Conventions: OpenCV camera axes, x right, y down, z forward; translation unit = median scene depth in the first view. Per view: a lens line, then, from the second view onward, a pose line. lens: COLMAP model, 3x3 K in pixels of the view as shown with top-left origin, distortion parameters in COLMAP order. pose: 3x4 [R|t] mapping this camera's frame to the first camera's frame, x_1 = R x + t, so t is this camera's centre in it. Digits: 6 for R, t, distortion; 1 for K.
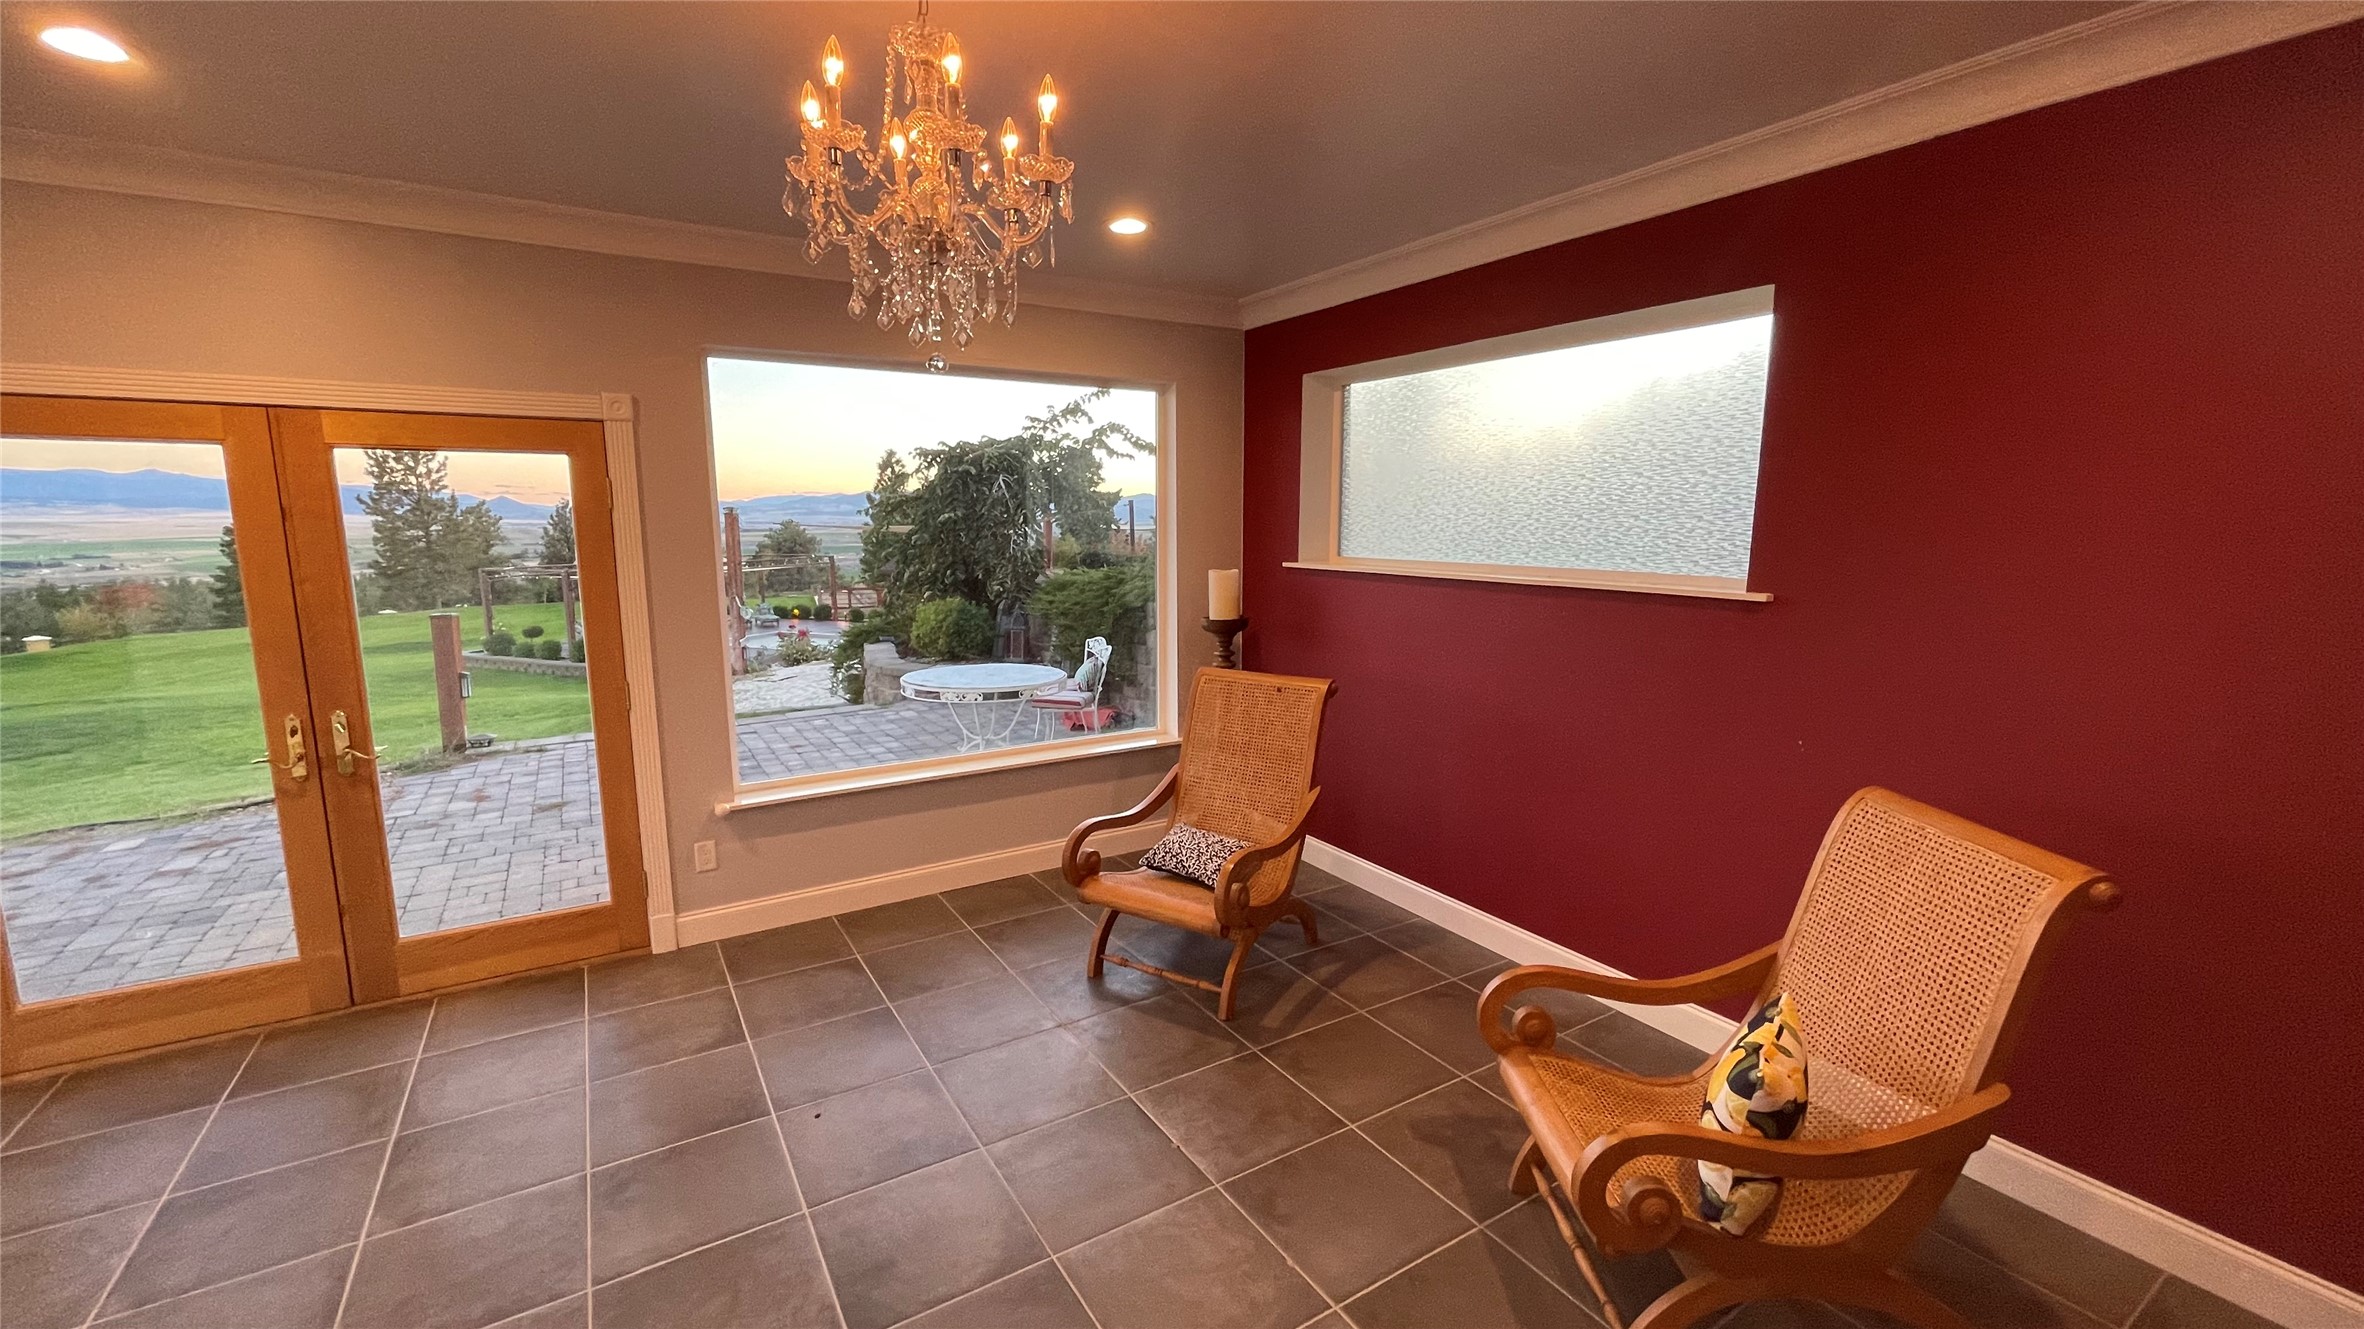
lens RADIAL K [[957.6, 0, 1182.0], [0, 957.6, 664.5], [0, 0, 1]] dist [-0.012424, 0.000010]
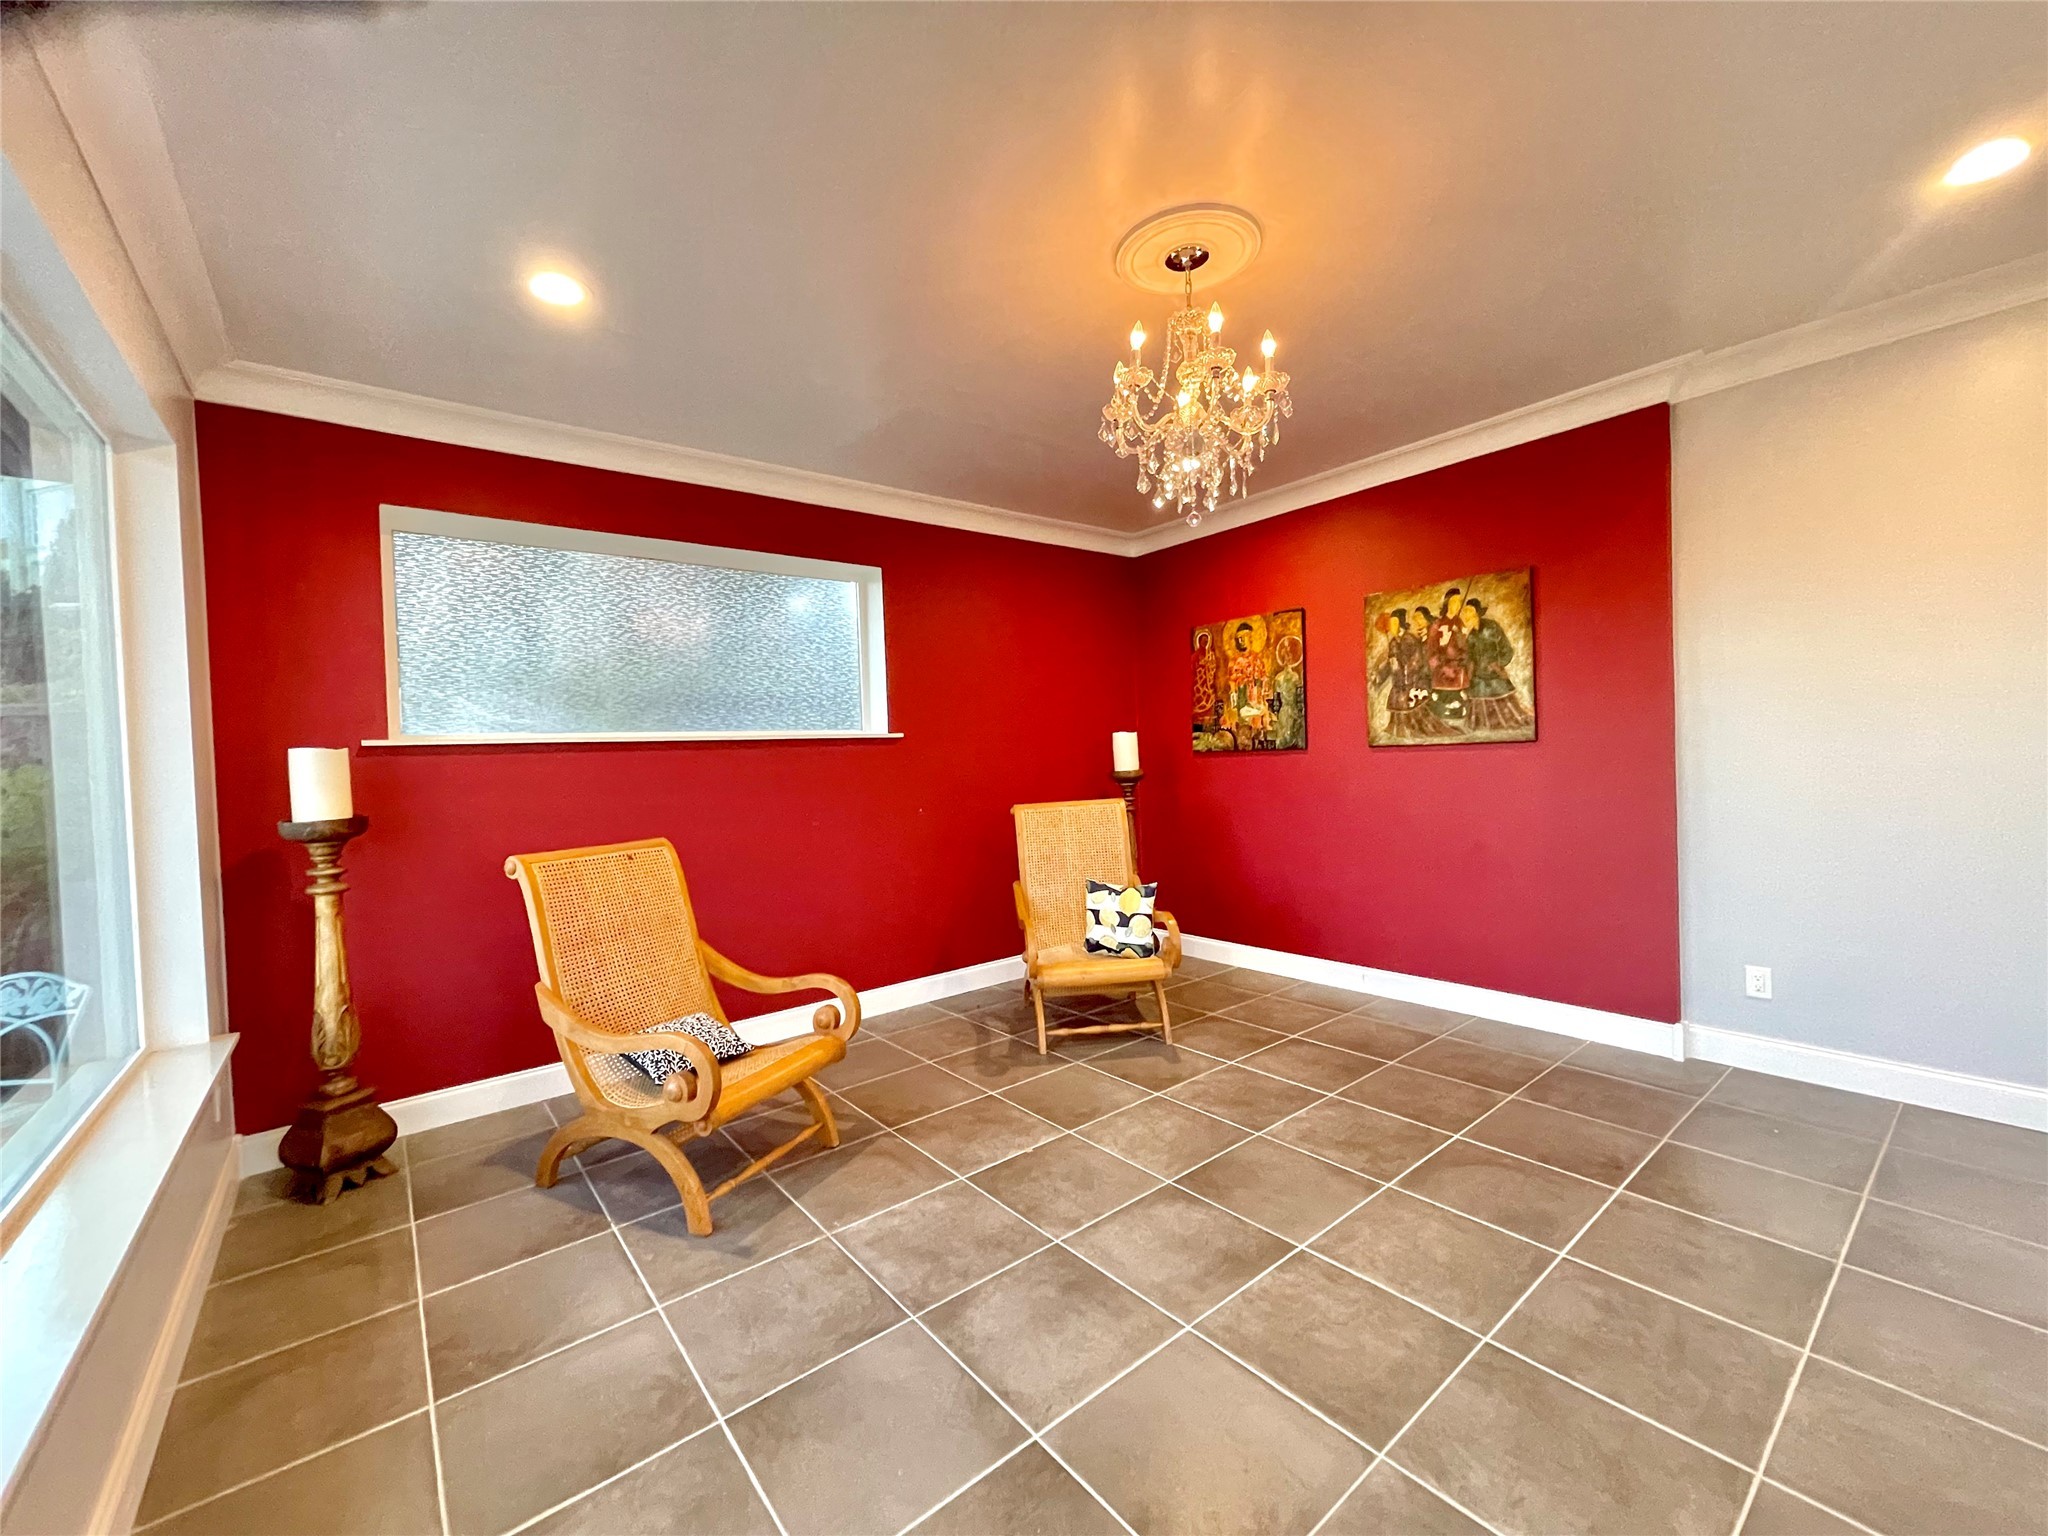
lens RADIAL K [[820.6, 0, 1024.0], [0, 820.6, 768.0], [0, 0, 1]] dist [-0.001482, -0.000232]
pose [[-0.116729, -0.016819, 0.993021, -0.959409], [0.186614, 0.981676, 0.038563, -0.024198], [-0.975474, 0.189813, -0.111452, 0.938405]]
